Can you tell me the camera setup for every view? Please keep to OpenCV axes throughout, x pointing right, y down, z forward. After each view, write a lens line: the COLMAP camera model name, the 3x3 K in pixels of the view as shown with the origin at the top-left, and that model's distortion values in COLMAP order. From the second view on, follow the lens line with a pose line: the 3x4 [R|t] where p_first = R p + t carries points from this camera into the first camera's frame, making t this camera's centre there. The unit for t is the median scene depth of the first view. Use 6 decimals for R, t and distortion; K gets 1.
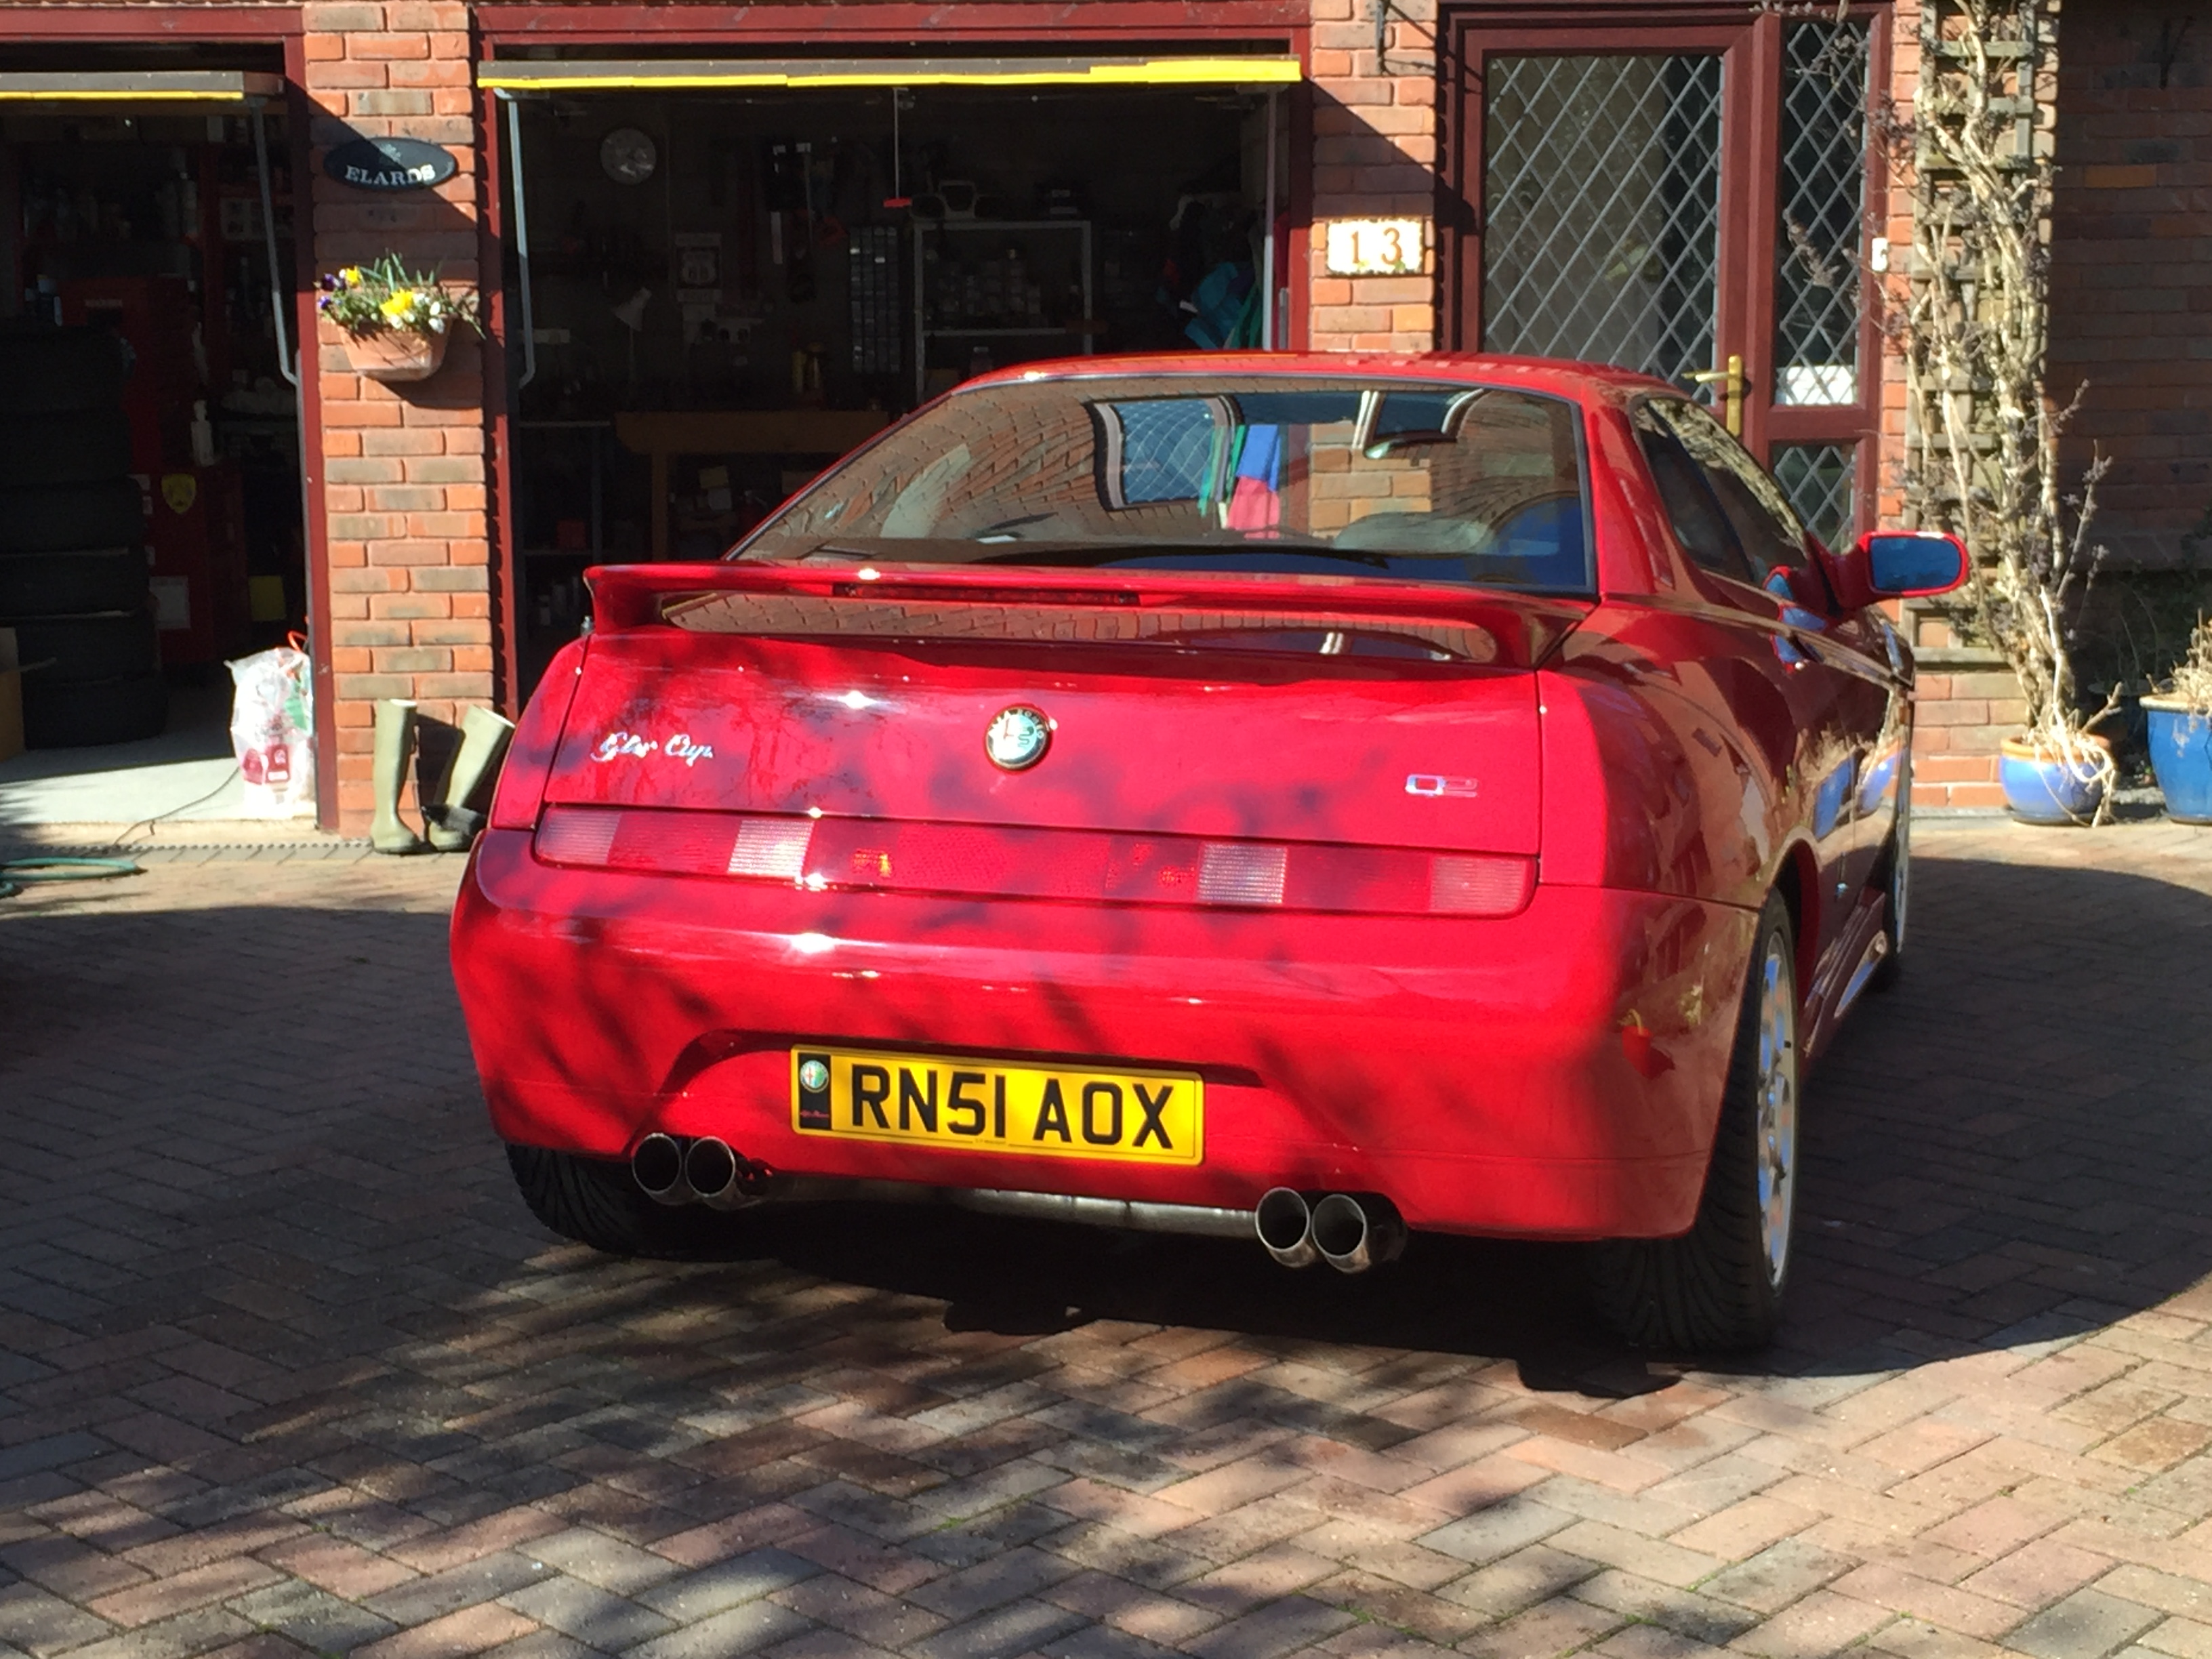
lens RADIAL K [[3434.1, 0, 1098.4], [0, 3434.1, 820.2], [0, 0, 1]] dist [0.026987, 0.198192]
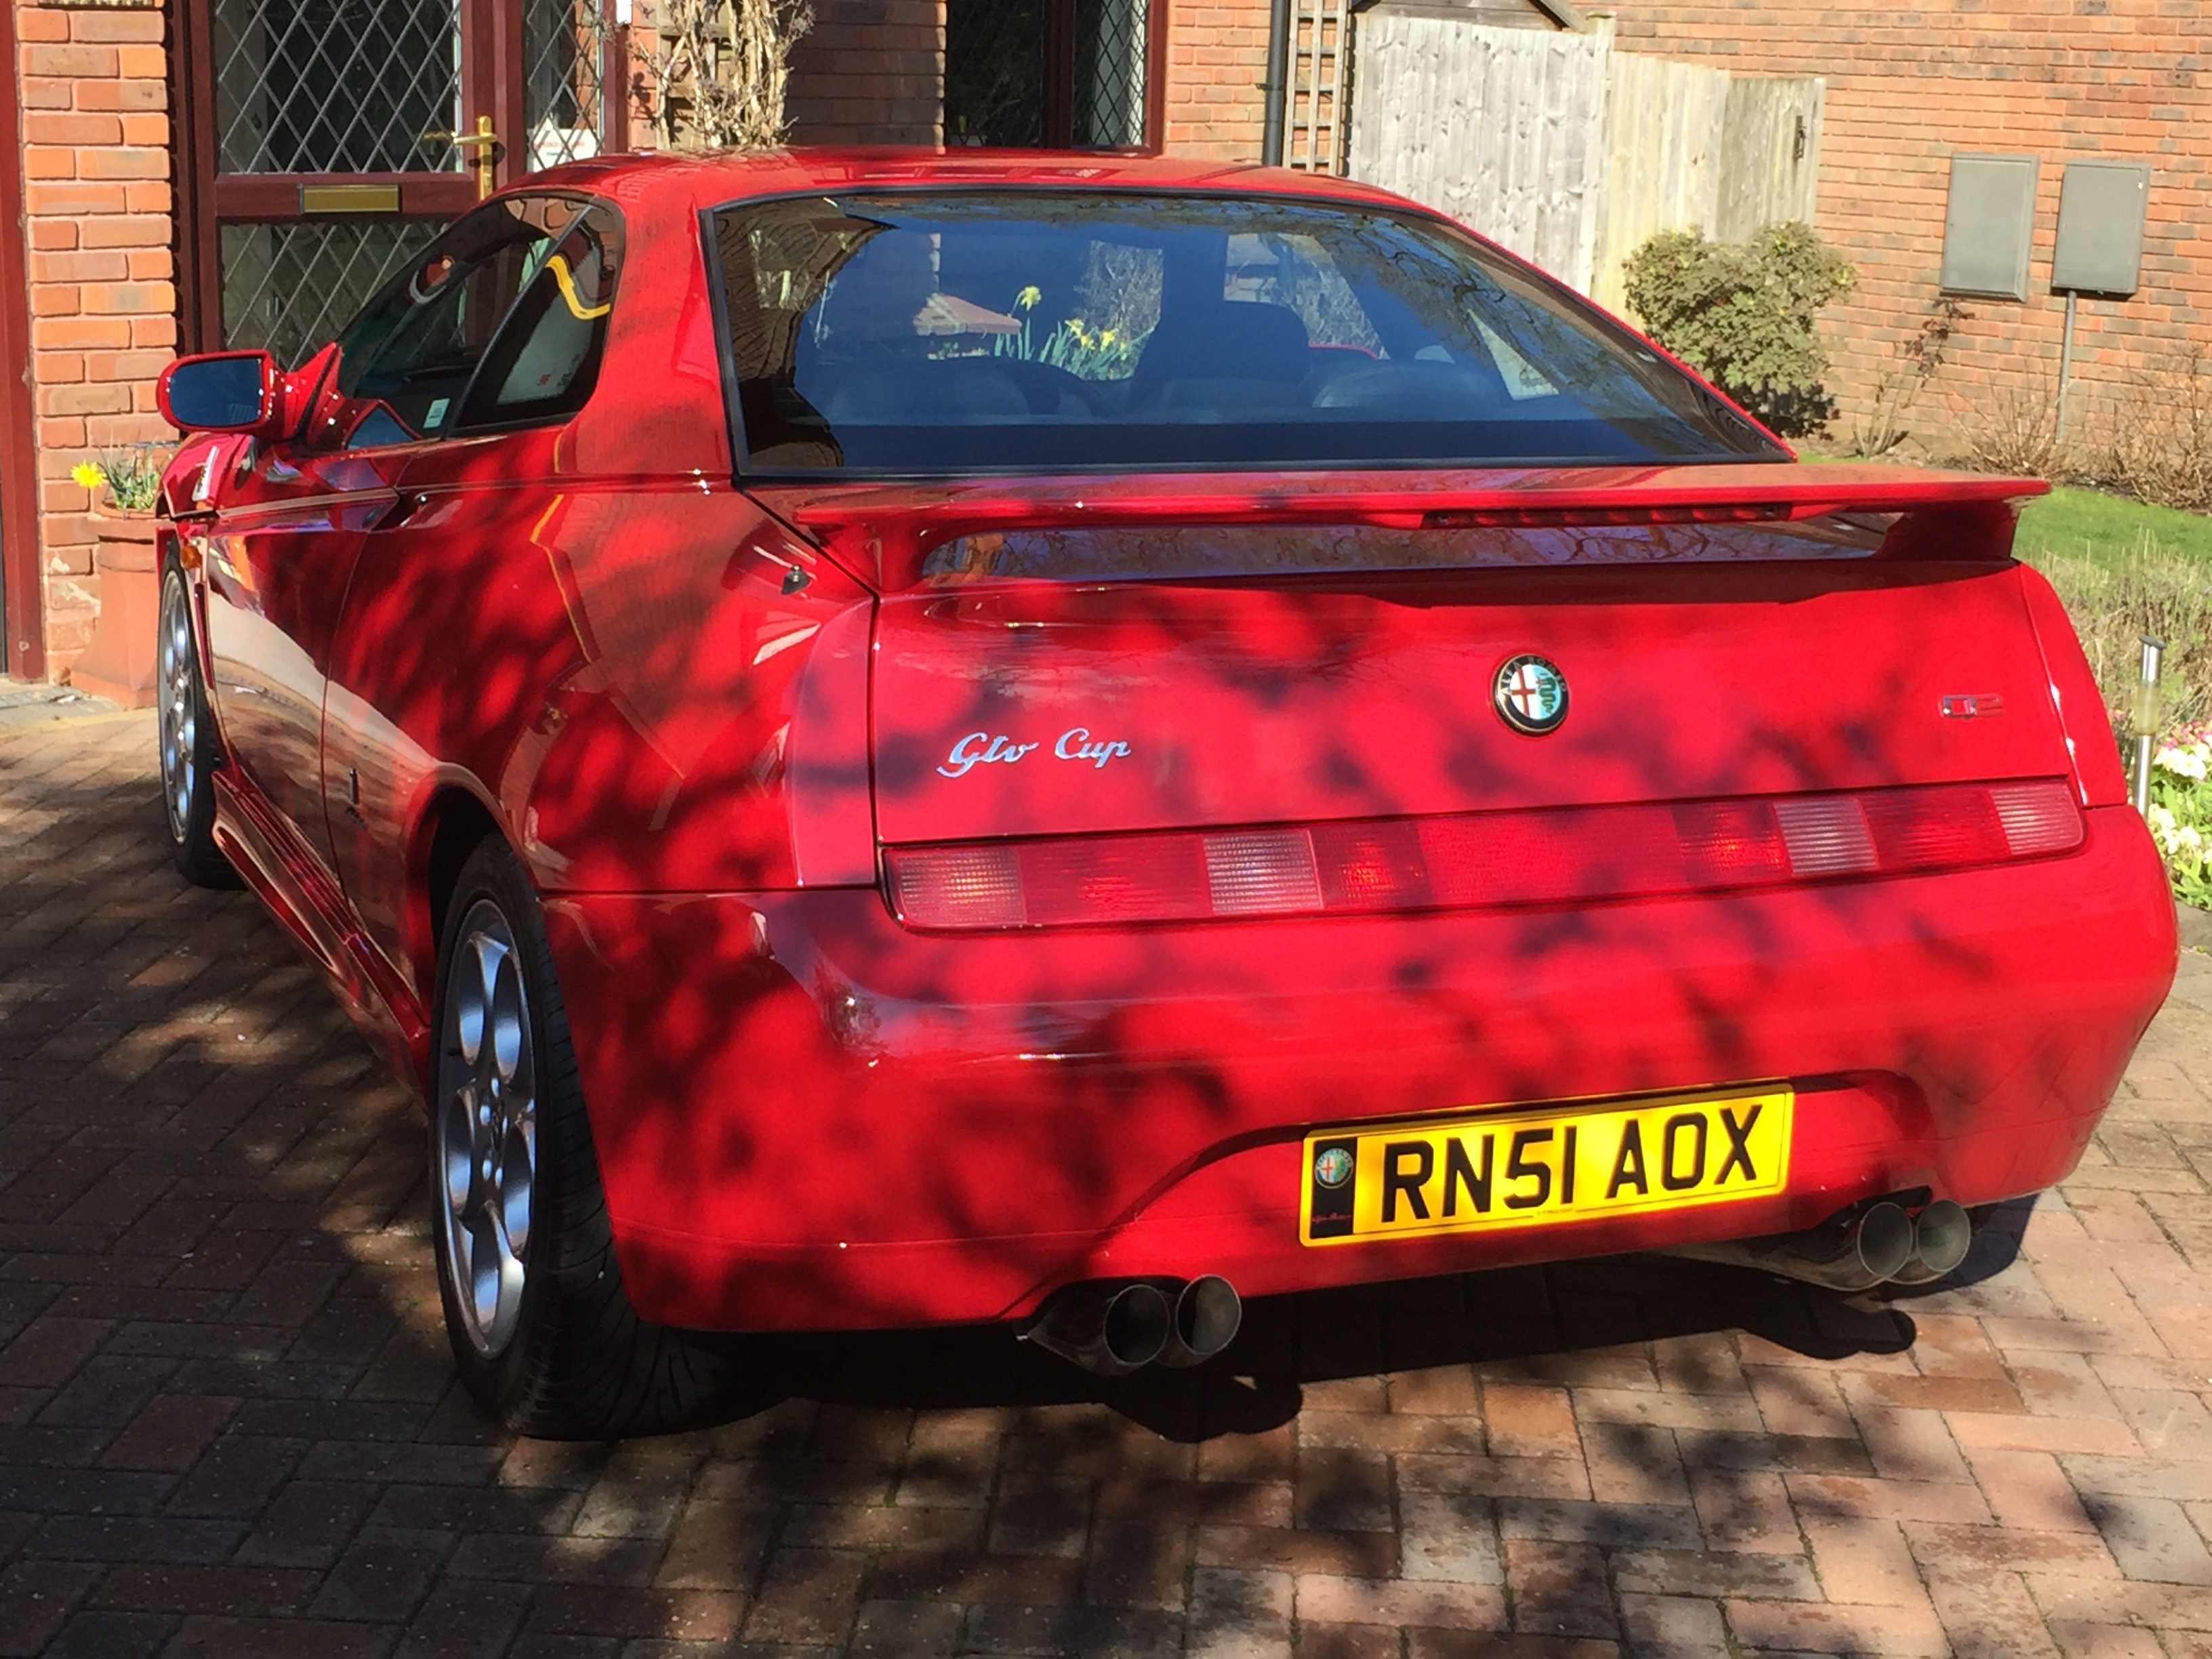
lens RADIAL K [[3360.9, 0, 993.8], [0, 3360.9, 831.9], [0, 0, 1]] dist [0.046236, 0.154704]
pose [[0.764181, -0.122529, 0.633257, -0.296005], [0.064697, 0.991400, 0.113754, -0.042932], [-0.641749, -0.045959, 0.765536, 0.243737]]
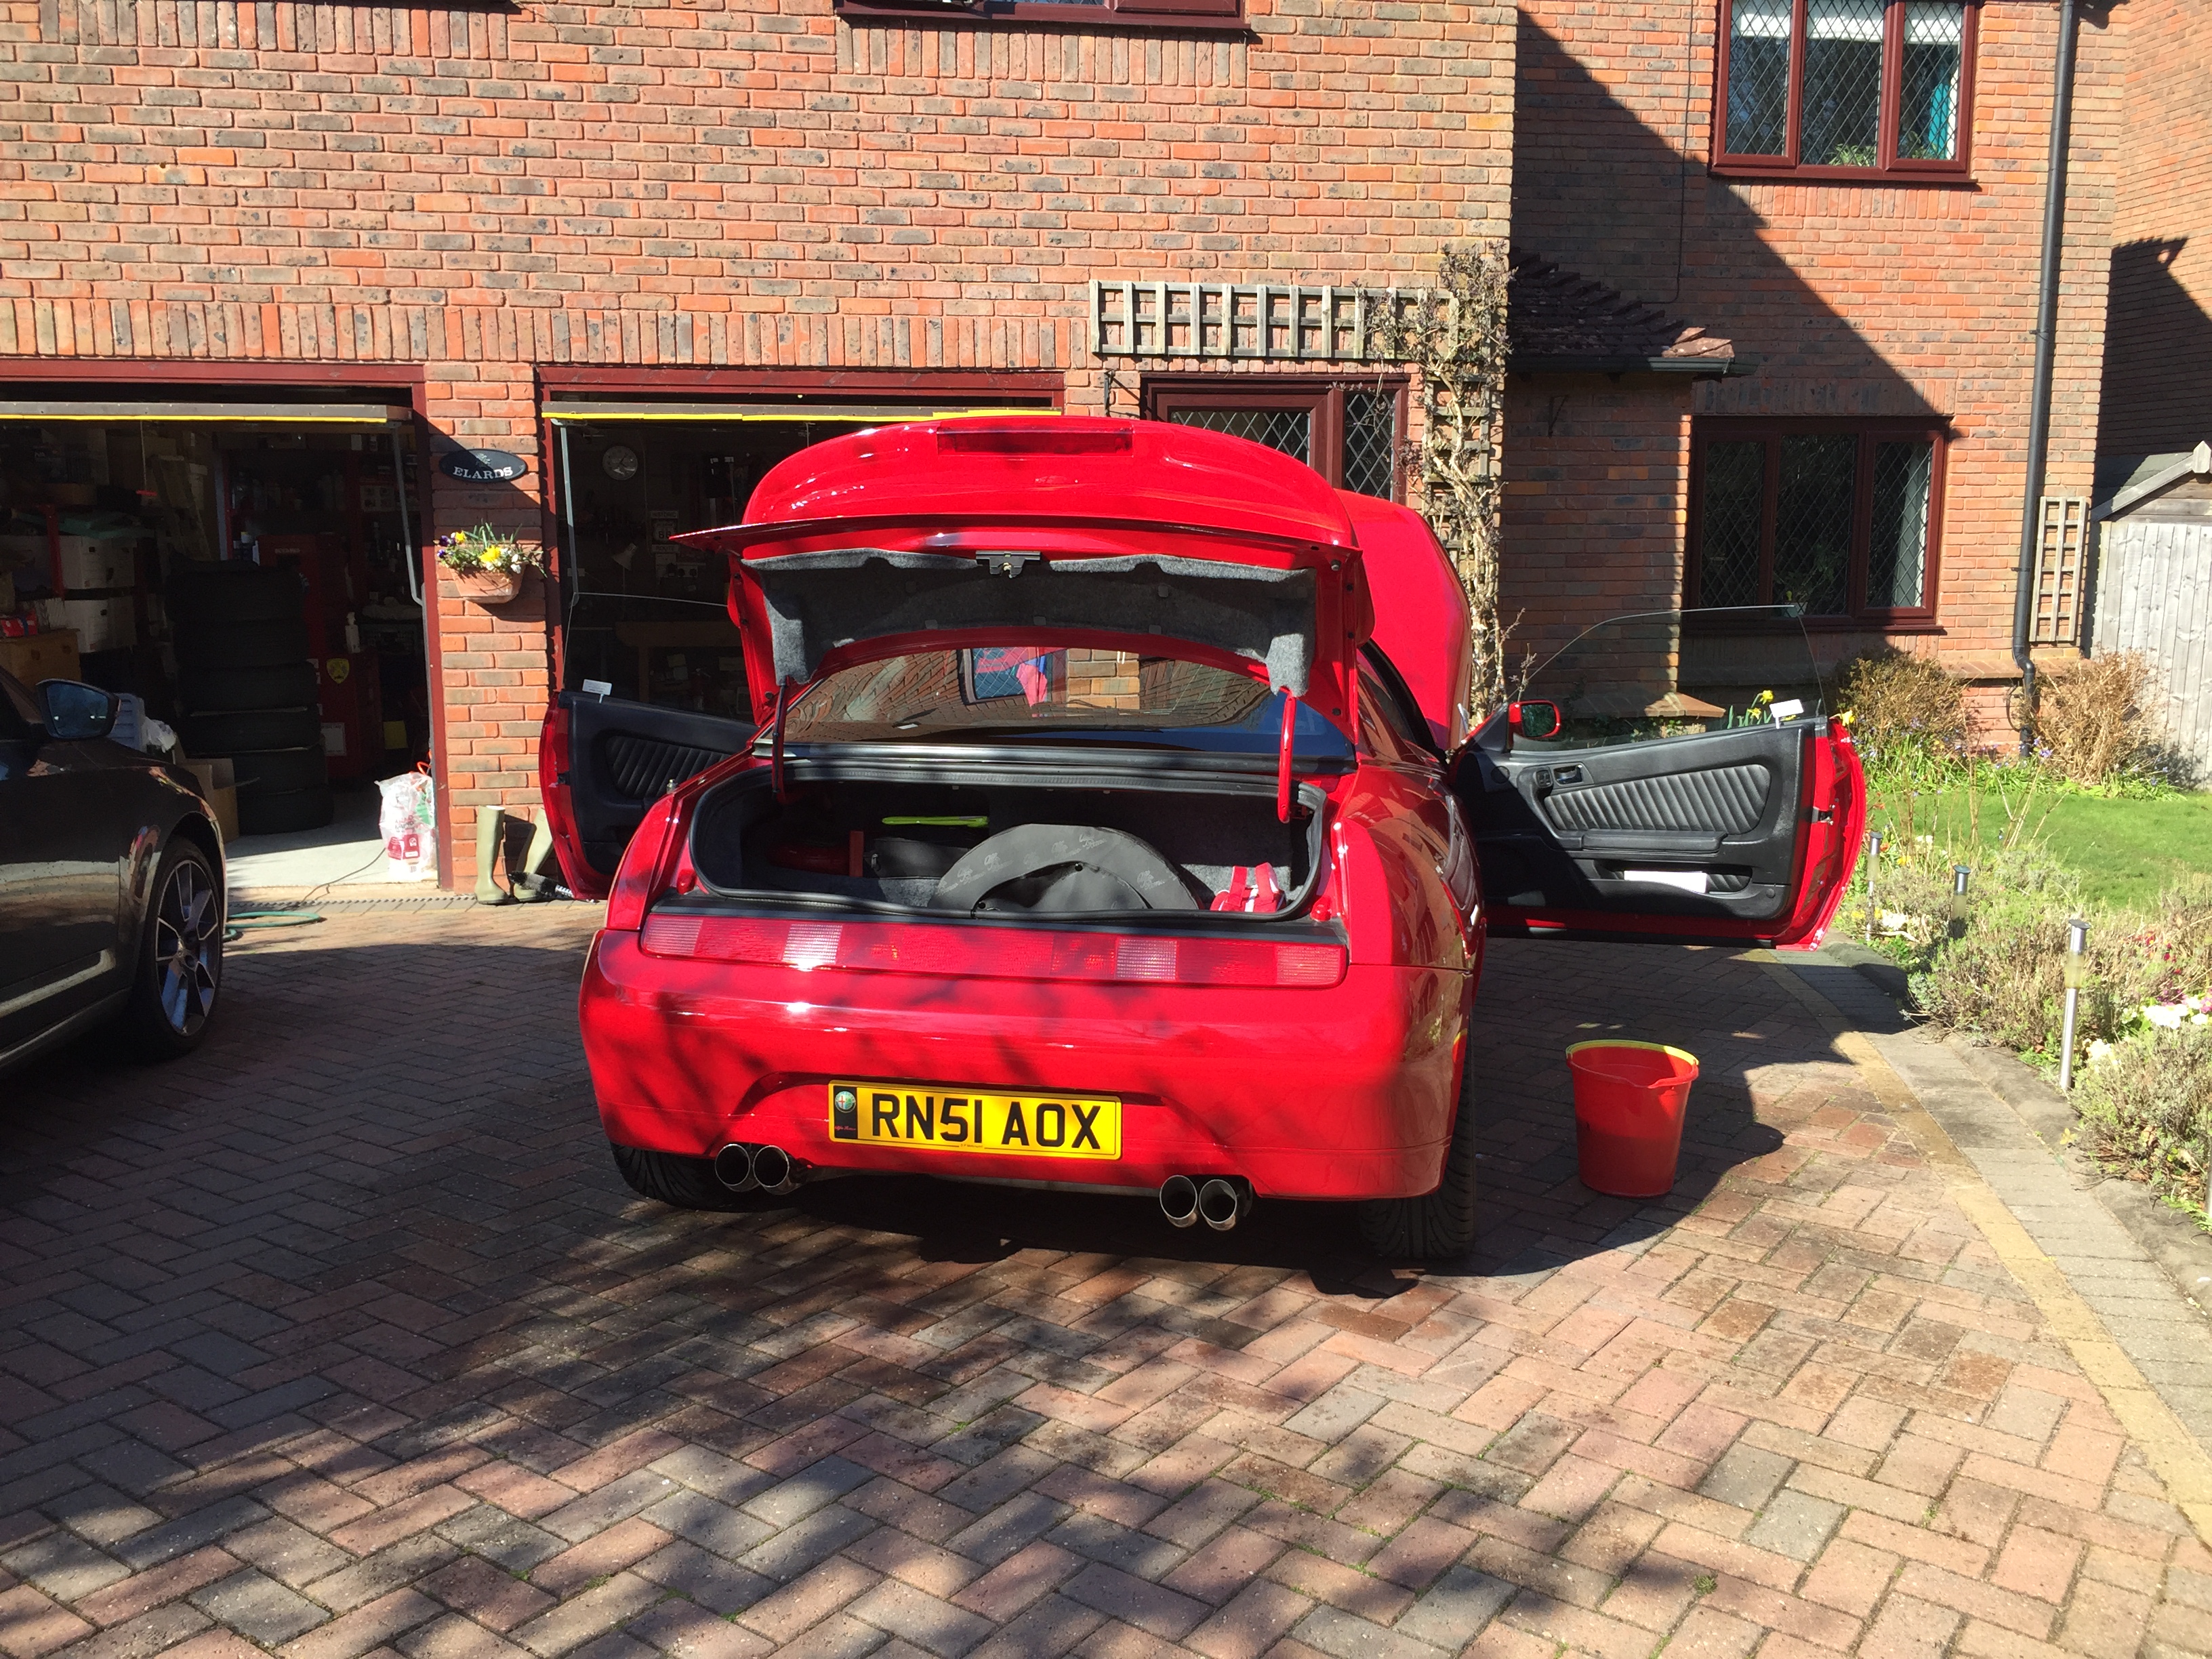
lens RADIAL K [[1909.4, 0, 1106.0], [0, 1909.4, 829.5], [0, 0, 1]] dist [0.088244, -0.121294]
pose [[0.991972, -0.011408, 0.125944, -0.036816], [0.012029, 0.999919, -0.004171, -0.017521], [-0.125886, 0.005653, 0.992029, 0.093253]]
